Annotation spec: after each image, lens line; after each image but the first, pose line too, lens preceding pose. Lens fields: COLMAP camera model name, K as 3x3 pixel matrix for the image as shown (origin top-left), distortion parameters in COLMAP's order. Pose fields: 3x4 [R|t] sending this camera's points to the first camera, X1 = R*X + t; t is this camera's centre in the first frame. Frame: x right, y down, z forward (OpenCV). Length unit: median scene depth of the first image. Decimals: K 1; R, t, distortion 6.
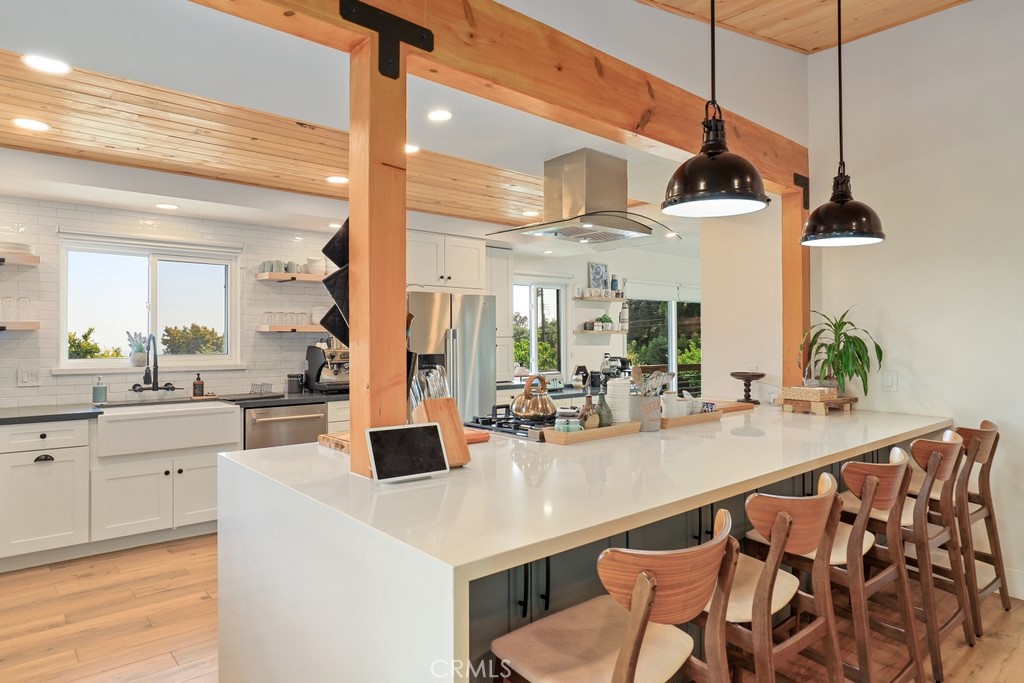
lens RADIAL K [[612.3, 0, 512.0], [0, 612.3, 341.5], [0, 0, 1]] dist [0.021603, -0.000353]
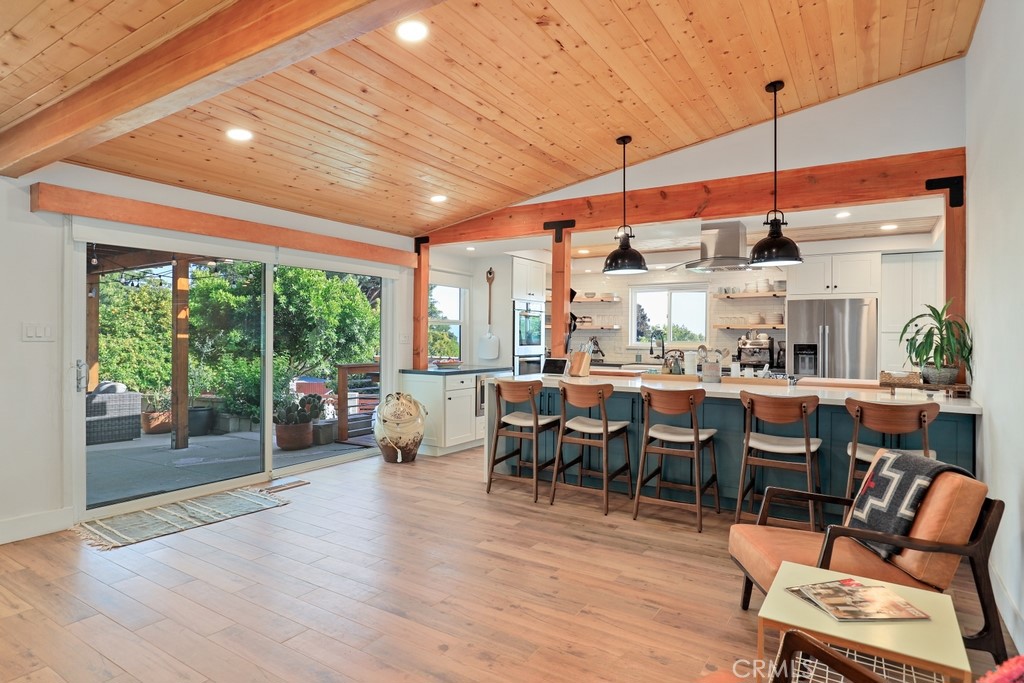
lens RADIAL K [[566.1, 0, 512.0], [0, 566.1, 341.5], [0, 0, 1]] dist [-0.003457, -0.001849]
pose [[0.279786, 0.015050, -0.959944, 1.239146], [-0.013154, 0.999843, 0.011842, 0.010425], [0.959972, 0.009313, 0.279940, 0.011623]]
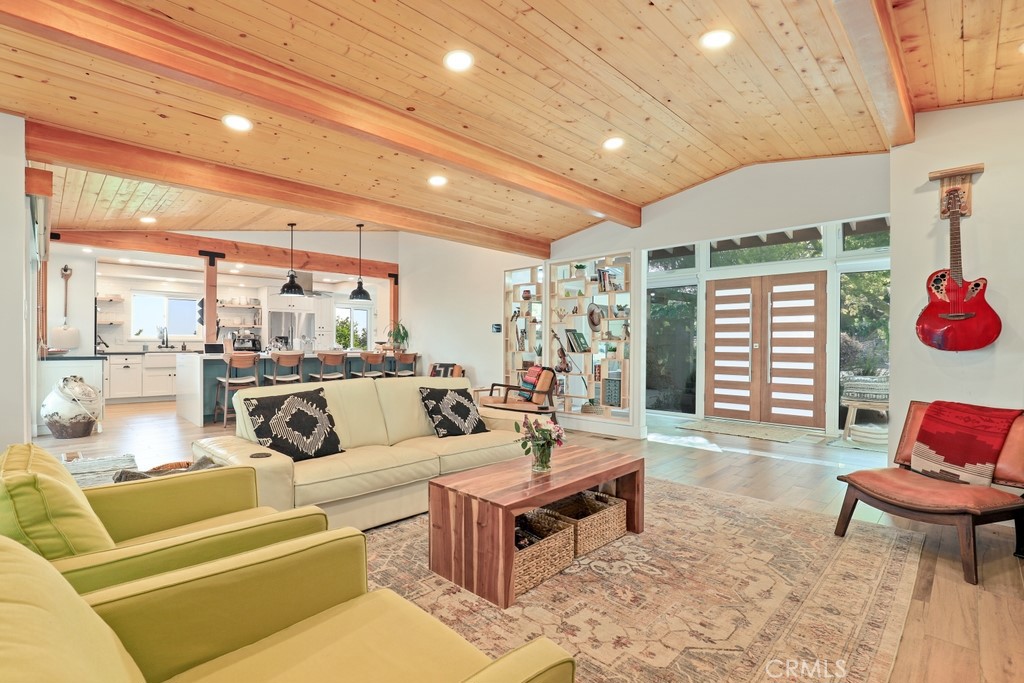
lens RADIAL K [[473.2, 0, 509.6], [0, 473.2, 345.6], [0, 0, 1]] dist [-0.010622, 0.001035]
pose [[0.997756, 0.004426, 0.066815, 0.908509], [-0.004490, 0.999990, 0.000806, 0.072404], [-0.066811, -0.001105, 0.997765, -1.342806]]
